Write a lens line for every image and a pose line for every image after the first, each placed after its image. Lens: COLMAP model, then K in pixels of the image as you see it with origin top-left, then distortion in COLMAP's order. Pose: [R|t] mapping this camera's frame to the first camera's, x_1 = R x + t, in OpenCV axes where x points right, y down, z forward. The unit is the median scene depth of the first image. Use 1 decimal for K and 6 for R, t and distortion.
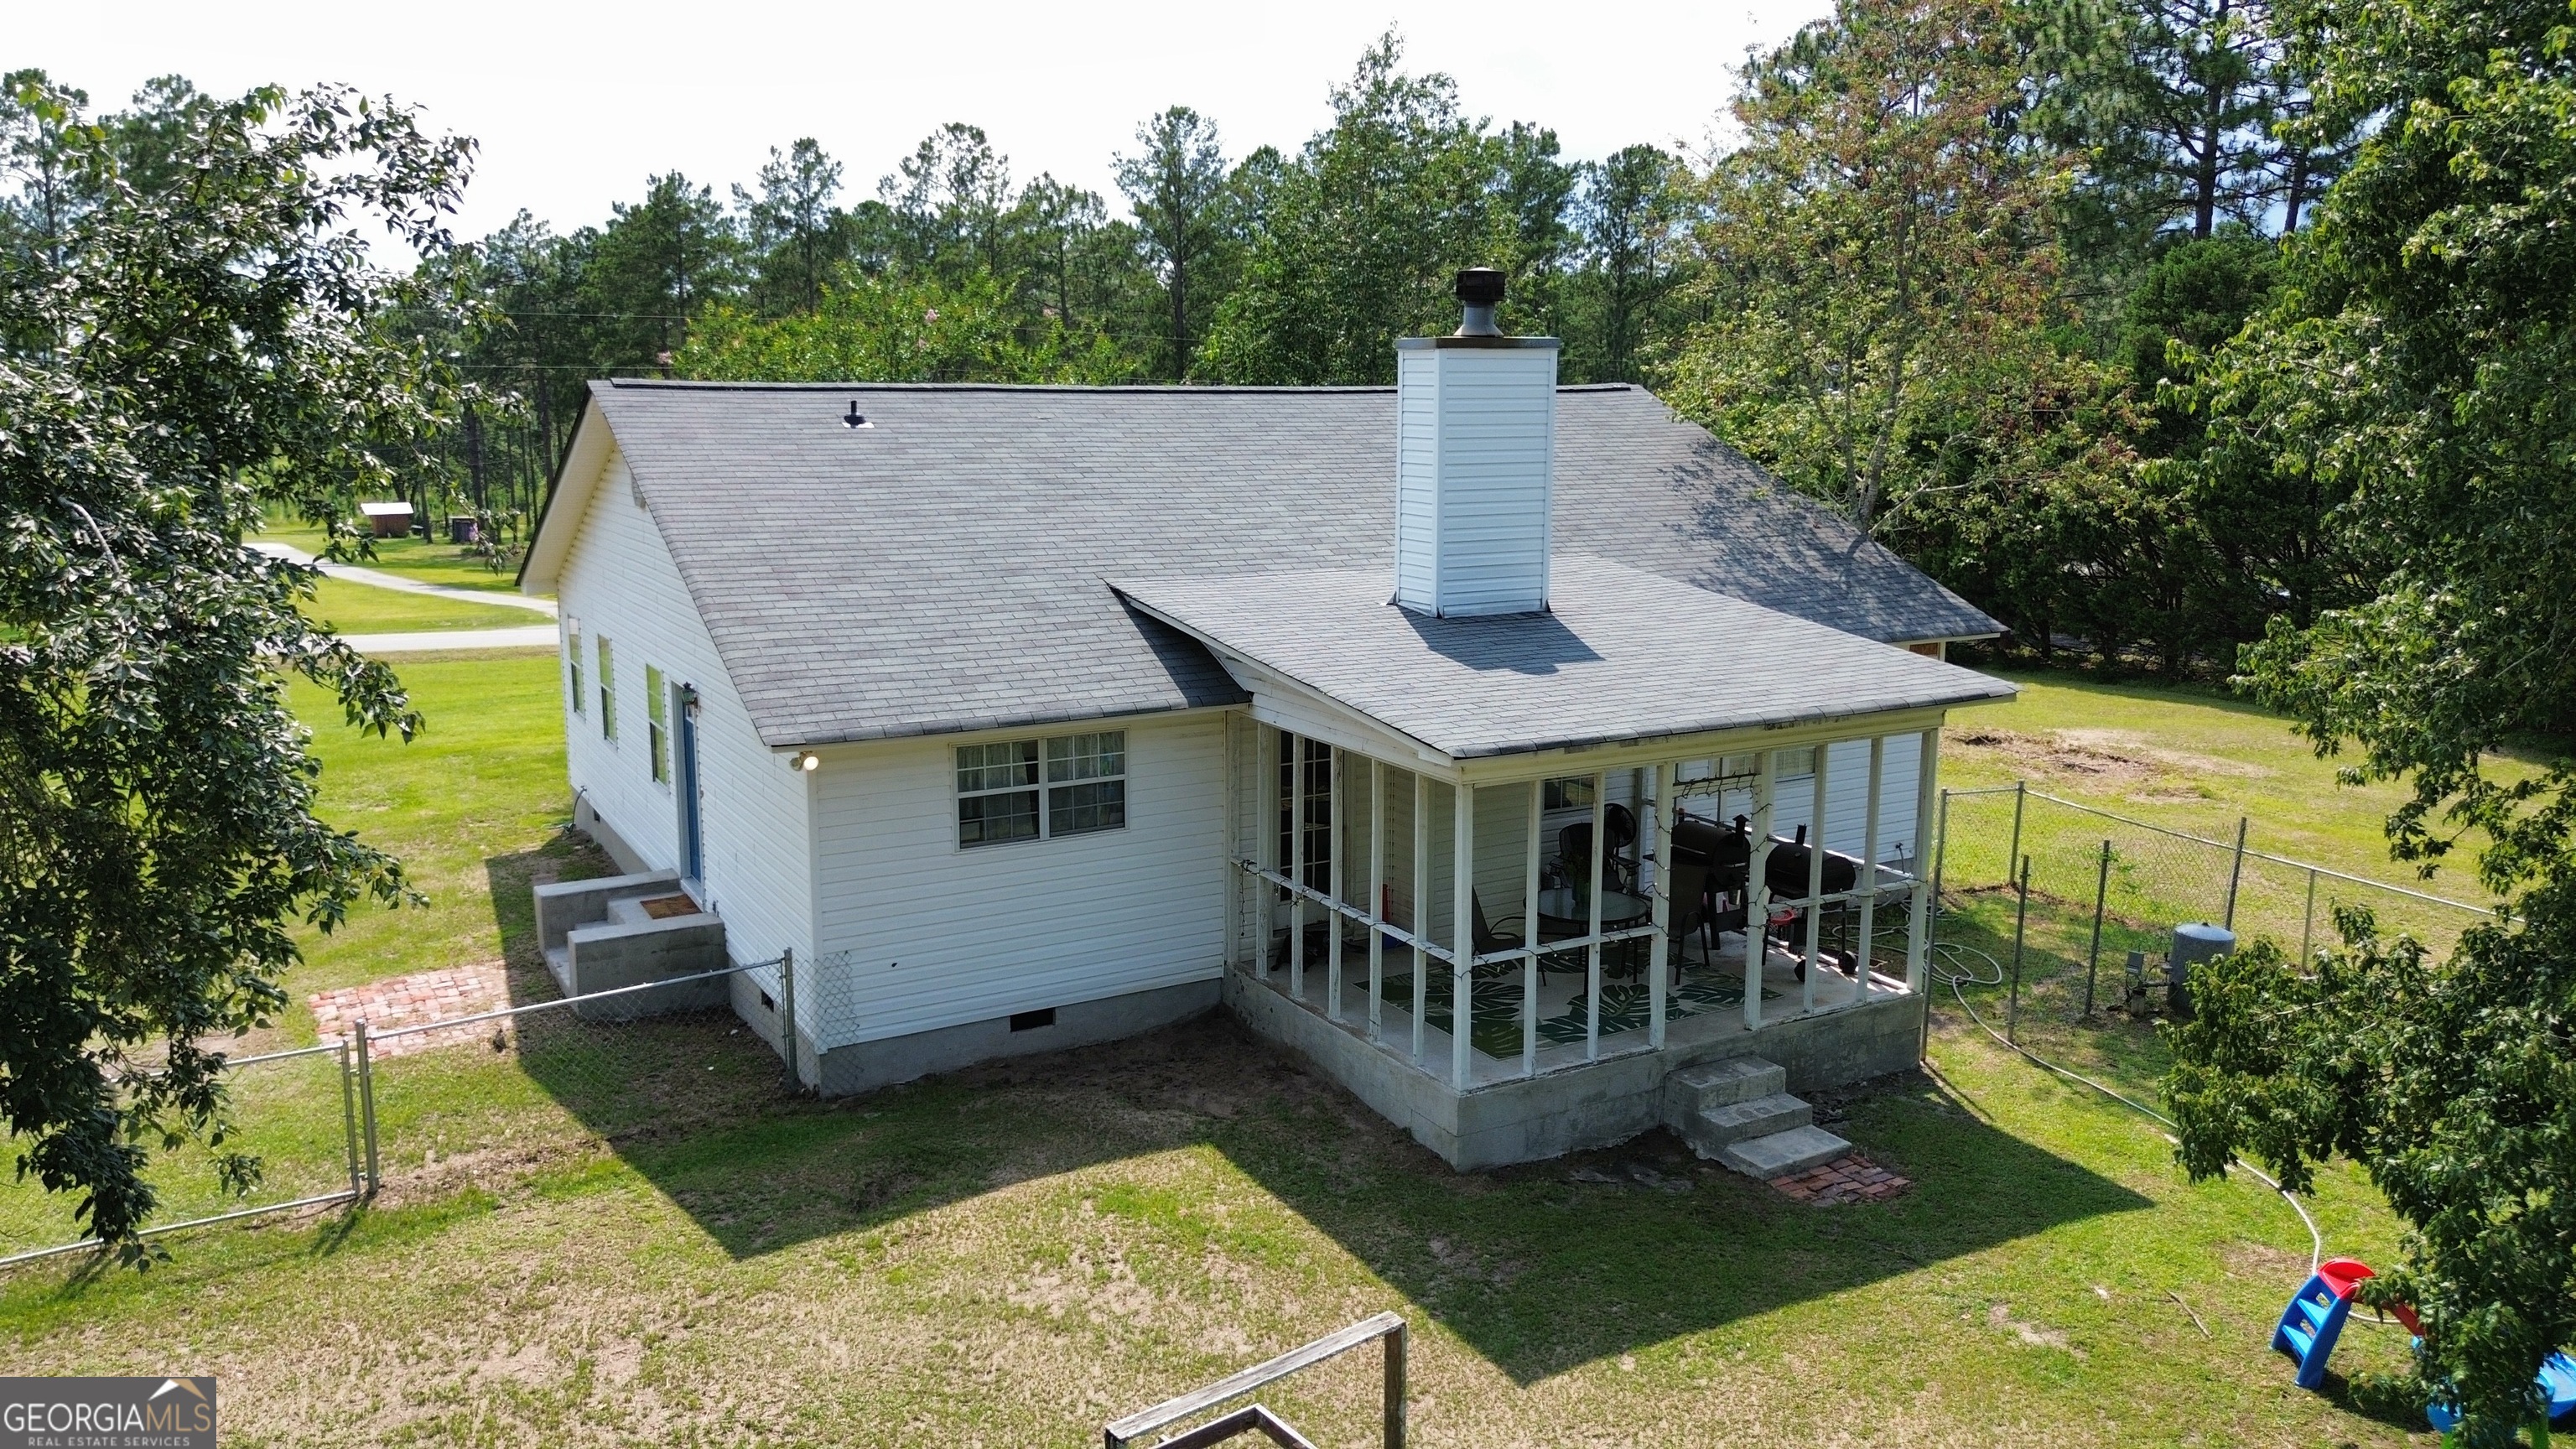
lens RADIAL K [[1879.5, 0, 1288.0], [0, 1879.5, 724.5], [0, 0, 1]] dist [0.058052, -0.059542]
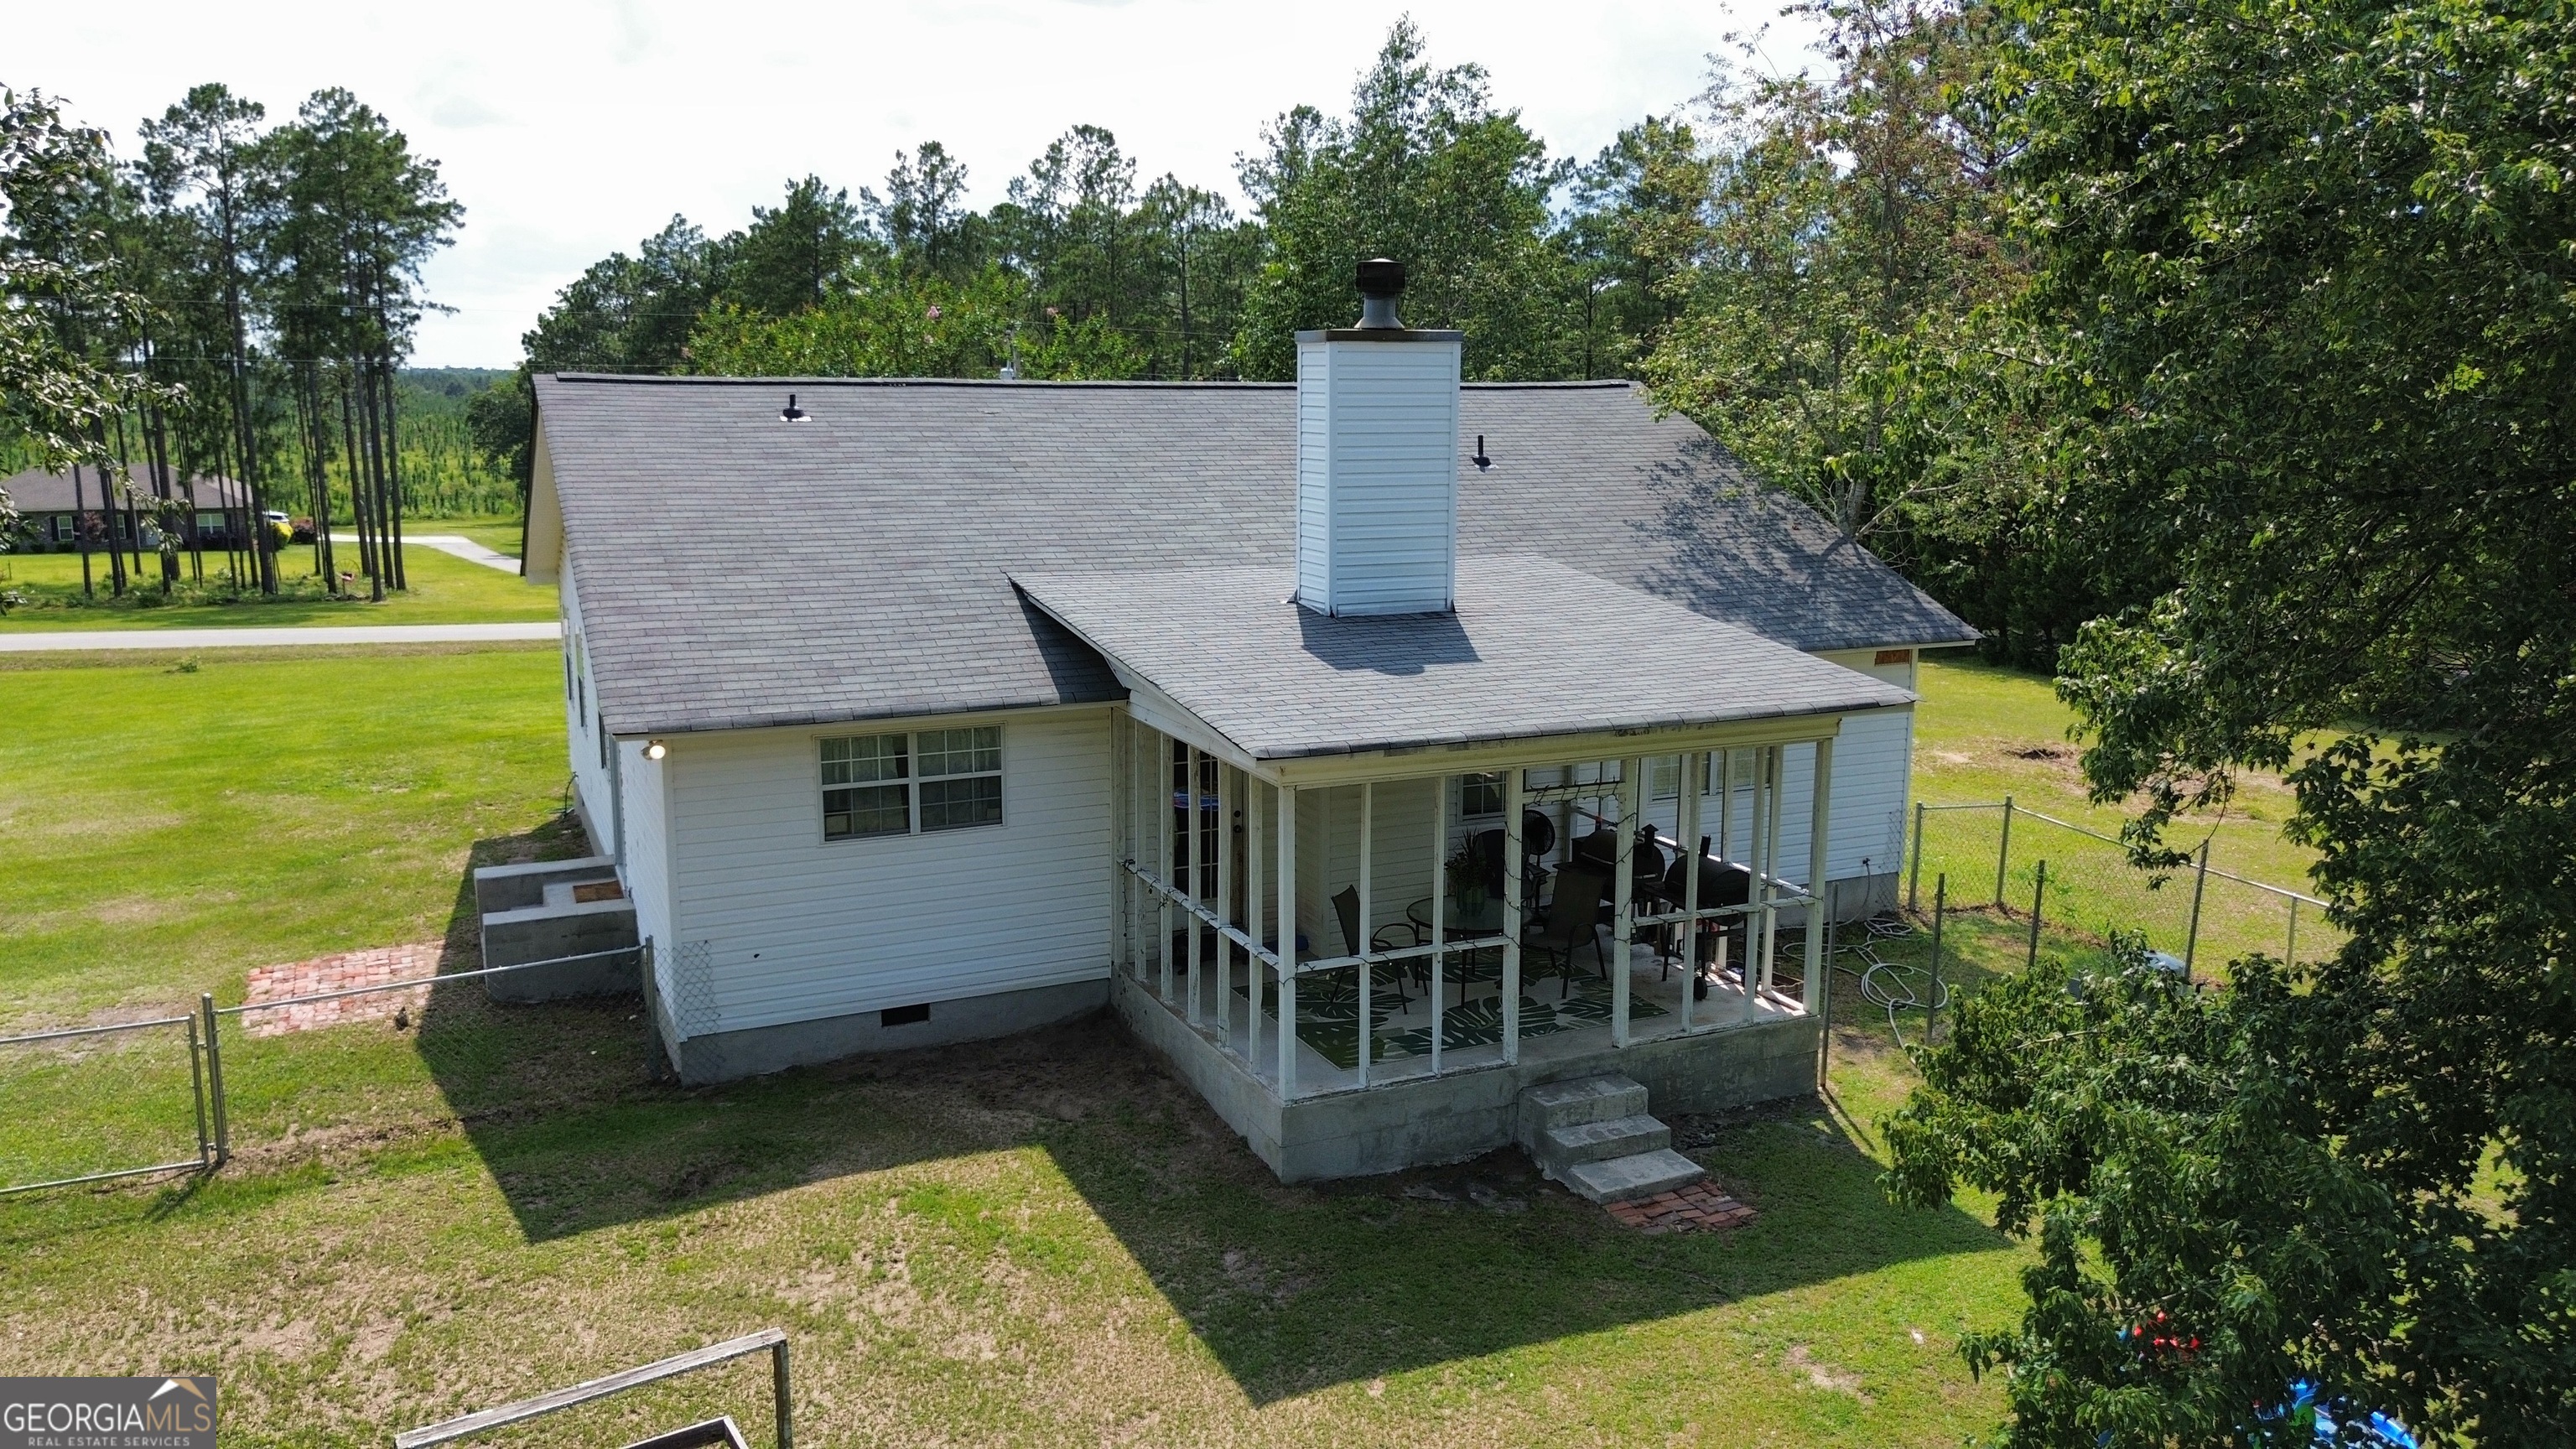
lens RADIAL K [[1879.5, 0, 1288.0], [0, 1879.5, 724.5], [0, 0, 1]] dist [0.058052, -0.059542]
pose [[0.995657, 0.017212, -0.091495, 0.155121], [-0.017260, 0.999851, 0.000263, -0.000358], [0.091486, 0.001318, 0.995806, 0.025147]]
